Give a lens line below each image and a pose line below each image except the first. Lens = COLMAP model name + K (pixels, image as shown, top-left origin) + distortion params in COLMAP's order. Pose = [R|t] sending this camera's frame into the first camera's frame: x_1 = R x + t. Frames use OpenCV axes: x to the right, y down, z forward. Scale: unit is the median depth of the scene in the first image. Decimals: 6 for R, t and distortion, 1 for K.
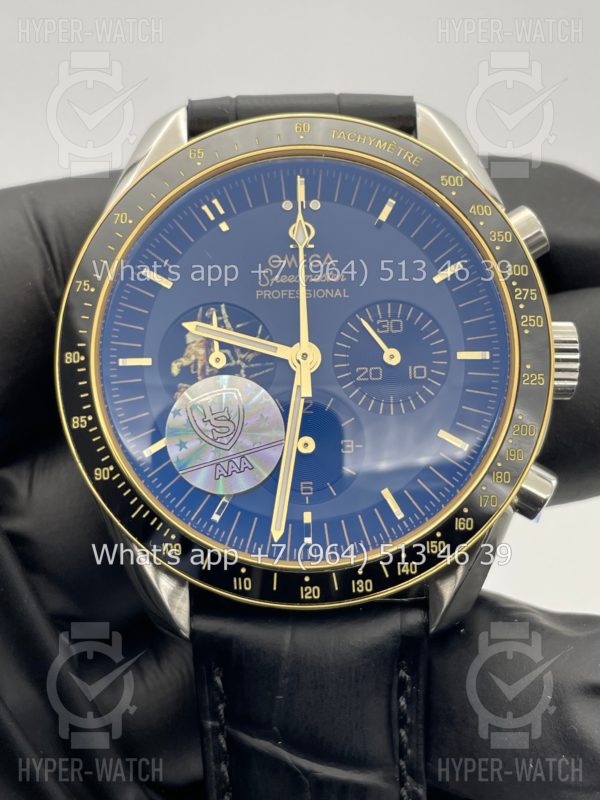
lens RADIAL K [[1189.9, 0, 299.1], [0, 1189.9, 396.9], [0, 0, 1]] dist [-0.026827, 0.000000]
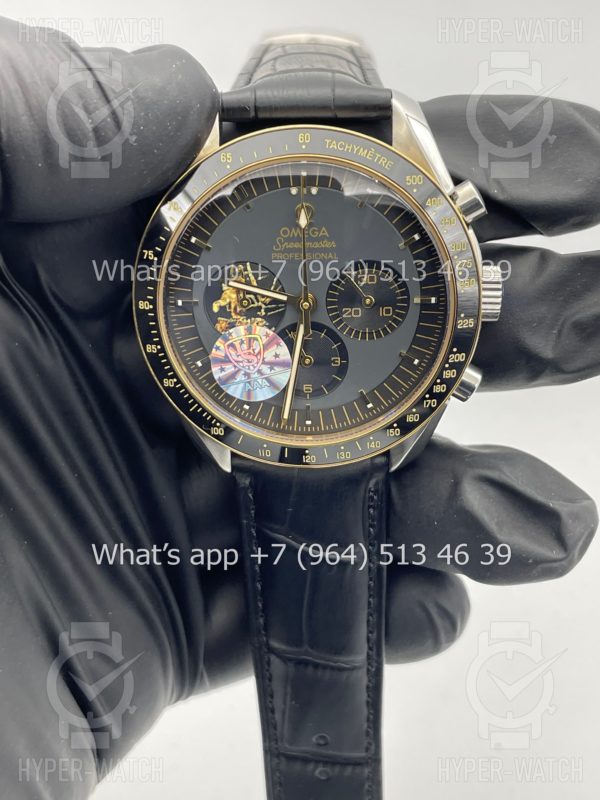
lens RADIAL K [[1189.9, 0, 297.1], [0, 1189.9, 396.7], [0, 0, 1]] dist [-0.026827, 0.000000]
pose [[0.999552, 0.008542, -0.028699, 0.035264], [0.003213, 0.922322, 0.386409, -0.476688], [0.029770, -0.386328, 0.921881, -0.354262]]
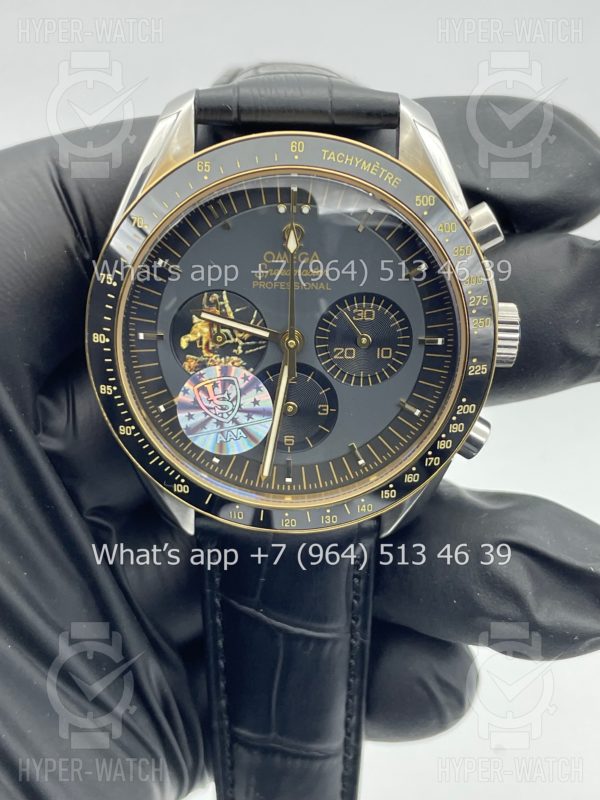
lens RADIAL K [[1189.9, 0, 302.5], [0, 1189.9, 396.0], [0, 0, 1]] dist [-0.026827, 0.000000]
pose [[0.998980, 0.032599, 0.031236, -0.020043], [-0.041967, 0.925599, 0.376172, -0.432987], [-0.016650, -0.377100, 0.926023, -0.138846]]
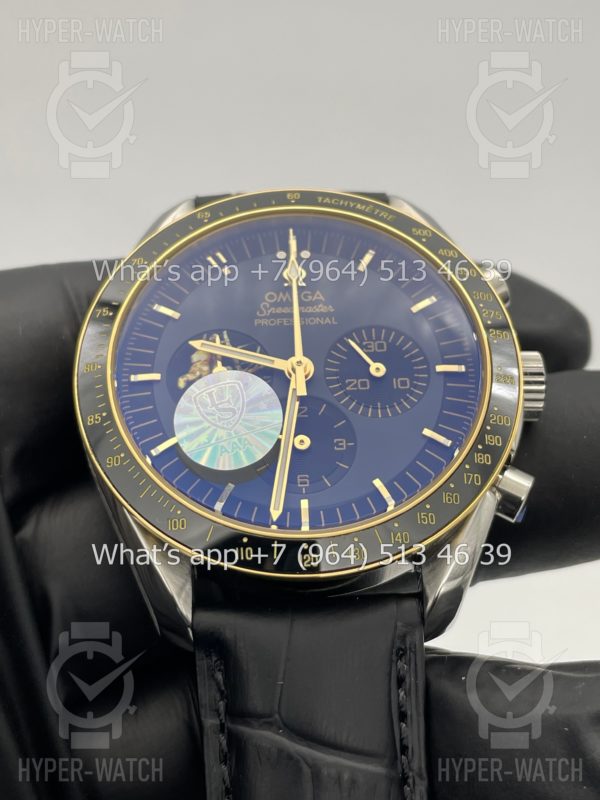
lens RADIAL K [[1297.9, 0, 302.8], [0, 1297.9, 399.9], [0, 0, 1]] dist [-0.080107, 0.000000]
pose [[0.999536, -0.008198, 0.029352, -0.027450], [0.018611, 0.926893, -0.374865, 0.443924], [-0.024132, 0.375237, 0.926615, -0.109809]]
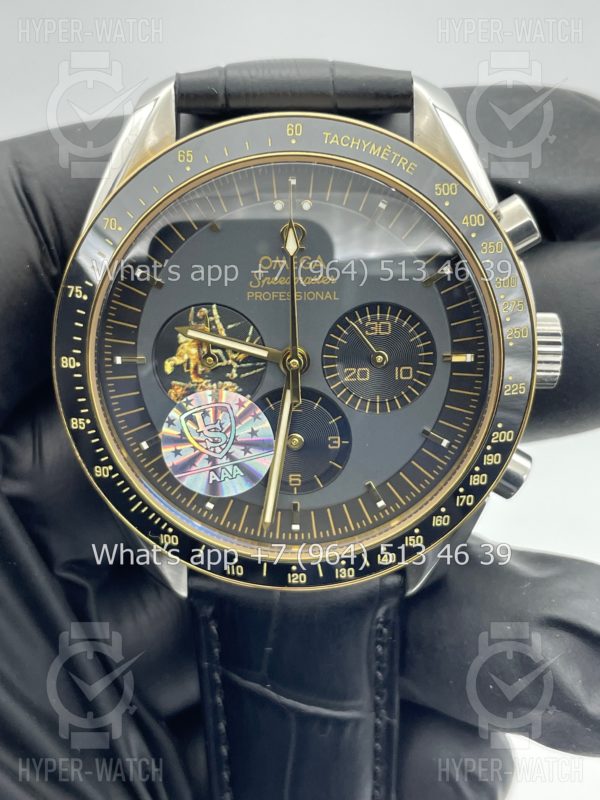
lens RADIAL K [[1189.9, 0, 296.9], [0, 1189.9, 402.3], [0, 0, 1]] dist [-0.026827, 0.000000]
pose [[0.999921, 0.009078, 0.008742, -0.001872], [-0.011313, 0.952218, 0.305209, -0.310609], [-0.005554, -0.305284, 0.952245, 0.009644]]
